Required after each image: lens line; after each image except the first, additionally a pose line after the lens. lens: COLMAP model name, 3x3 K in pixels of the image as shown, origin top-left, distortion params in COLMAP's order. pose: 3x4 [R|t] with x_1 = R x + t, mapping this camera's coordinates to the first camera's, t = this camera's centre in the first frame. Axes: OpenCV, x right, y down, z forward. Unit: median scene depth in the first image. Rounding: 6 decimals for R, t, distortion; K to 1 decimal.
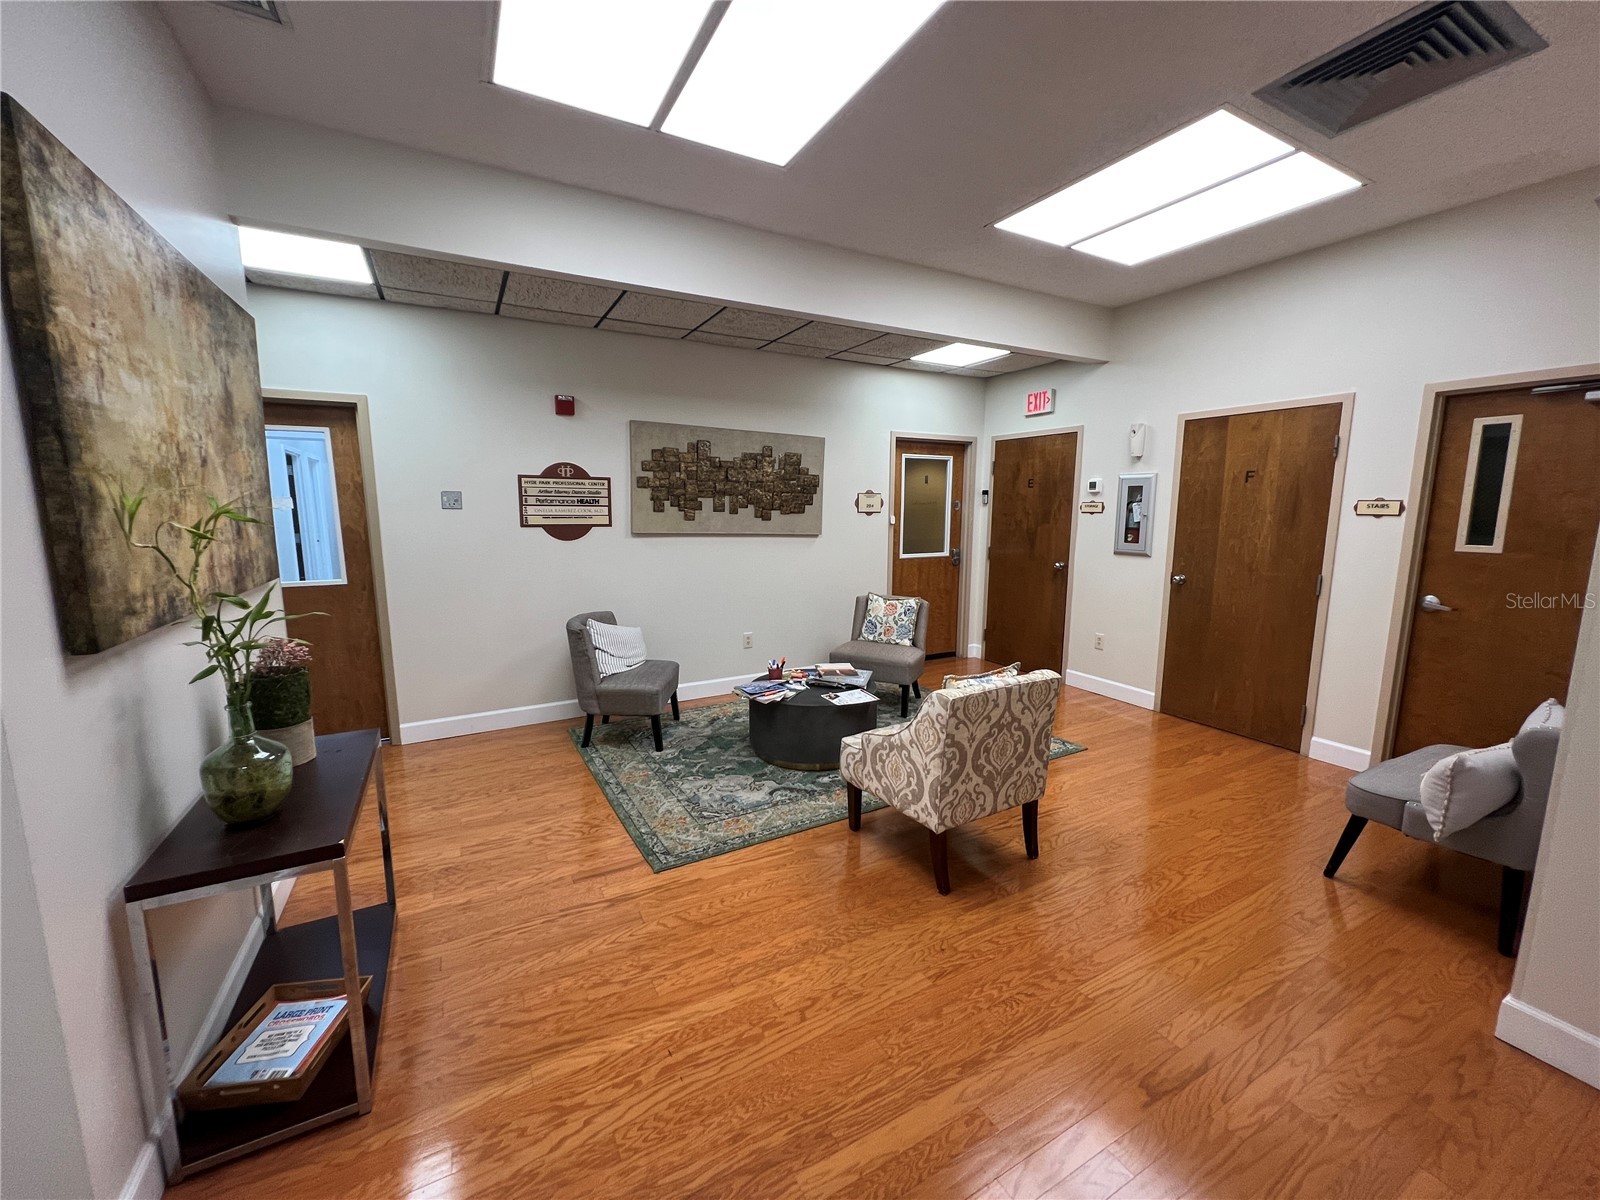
lens RADIAL K [[638.7, 0, 801.2], [0, 638.7, 597.5], [0, 0, 1]] dist [-0.001267, -0.000333]
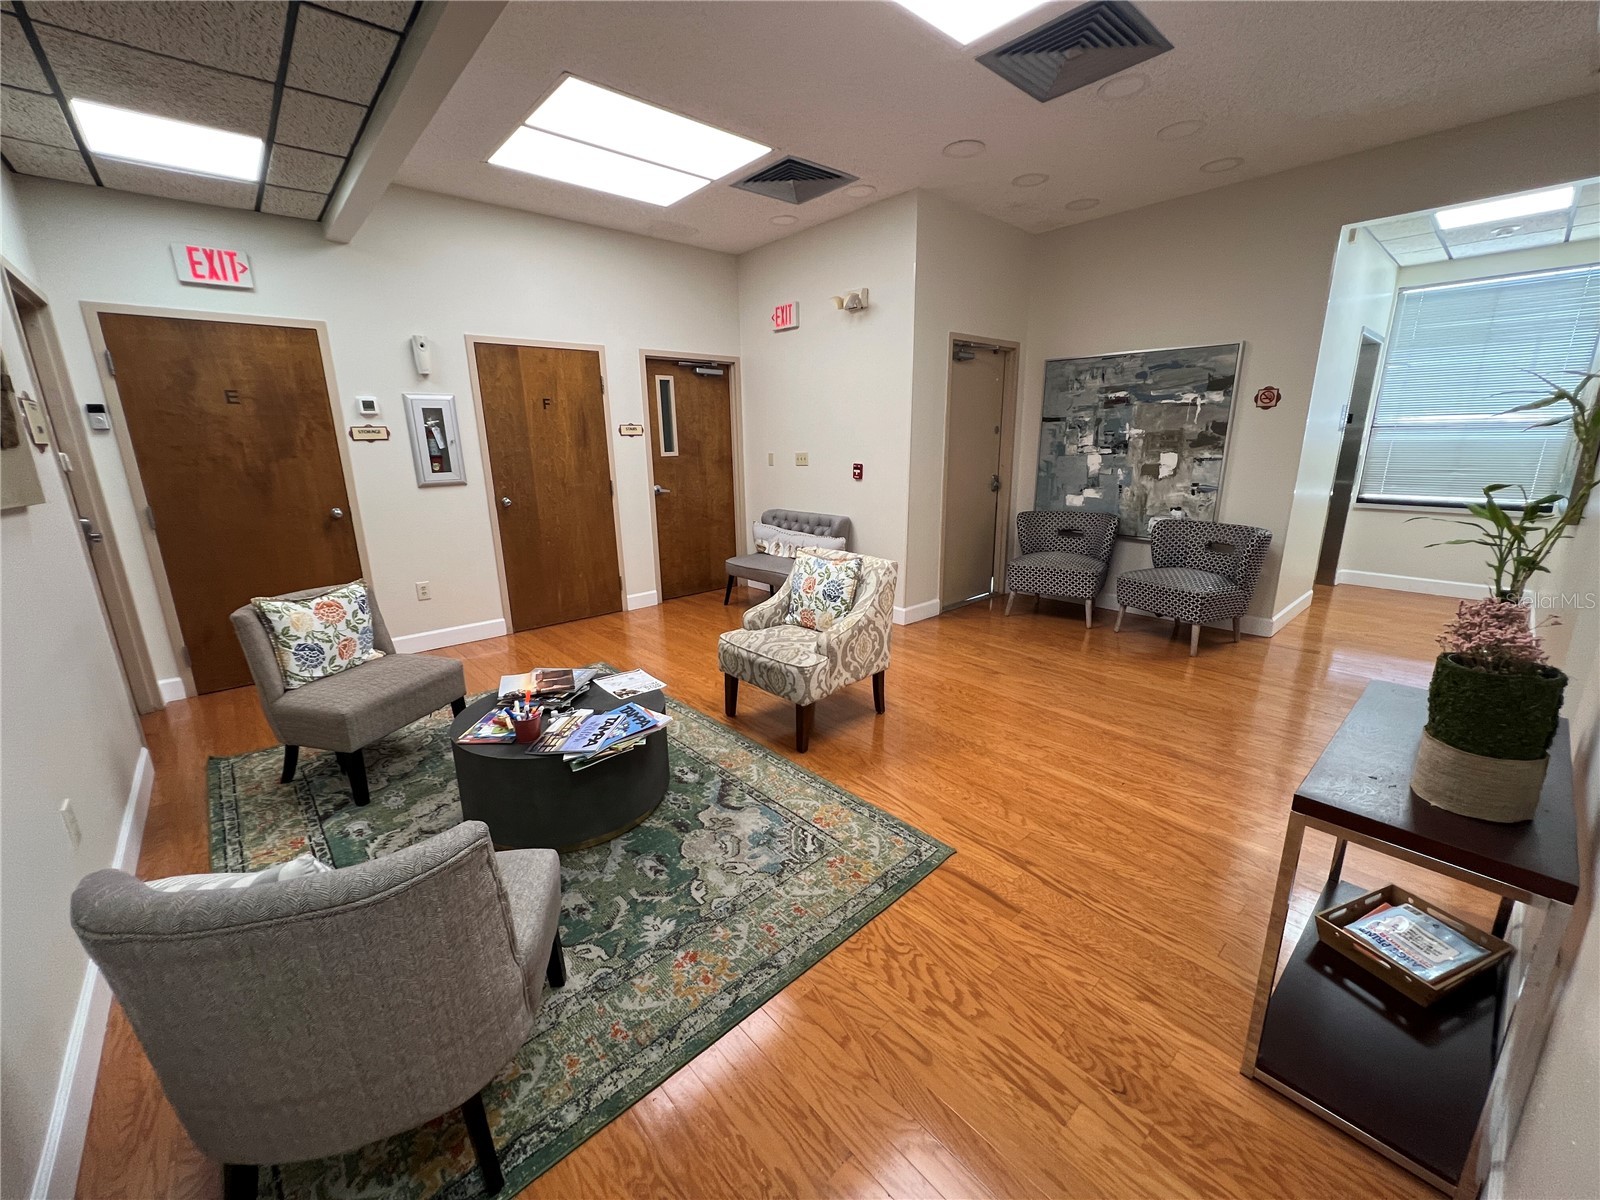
lens RADIAL K [[638.7, 0, 800.4], [0, 638.7, 601.0], [0, 0, 1]] dist [-0.001267, -0.000333]
pose [[-0.224623, -0.242207, 0.943865, -0.652774], [0.155948, 0.947197, 0.280175, -0.113674], [-0.961886, 0.210127, -0.174991, 0.919941]]
